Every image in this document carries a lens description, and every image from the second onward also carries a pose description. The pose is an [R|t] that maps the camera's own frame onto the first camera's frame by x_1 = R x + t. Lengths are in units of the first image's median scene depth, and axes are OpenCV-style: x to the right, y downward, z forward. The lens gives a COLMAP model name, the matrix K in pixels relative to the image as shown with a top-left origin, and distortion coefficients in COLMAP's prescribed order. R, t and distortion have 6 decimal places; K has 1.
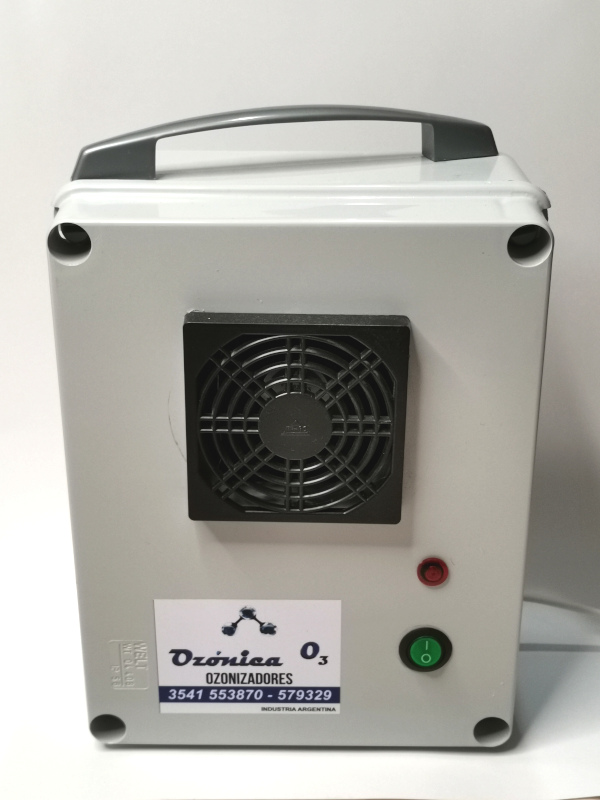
lens RADIAL K [[1214.5, 0, 300.1], [0, 1214.5, 399.7], [0, 0, 1]] dist [0.020137, 0.000000]
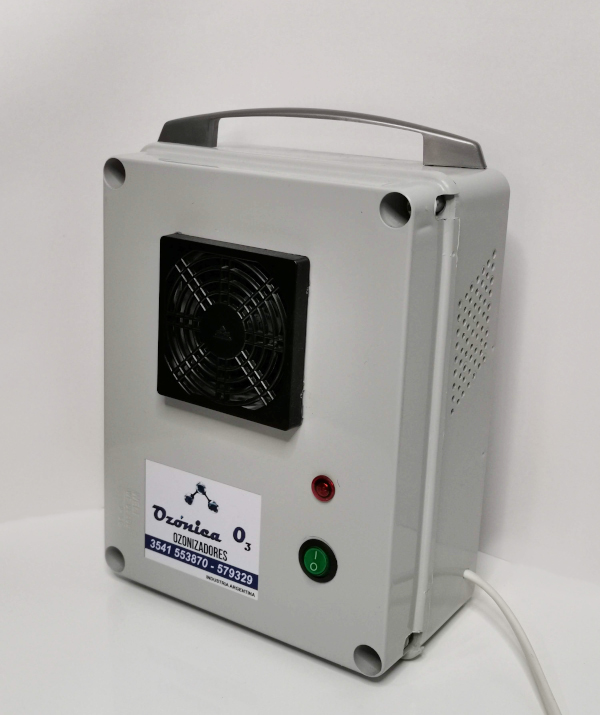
lens RADIAL K [[1104.4, 0, 299.8], [0, 1104.4, 357.7], [0, 0, 1]] dist [0.033984, 0.000000]
pose [[0.822513, 0.182827, -0.538560, 0.624844], [-0.271838, 0.958135, -0.089901, 0.118292], [0.499577, 0.220346, 0.837777, 0.055239]]
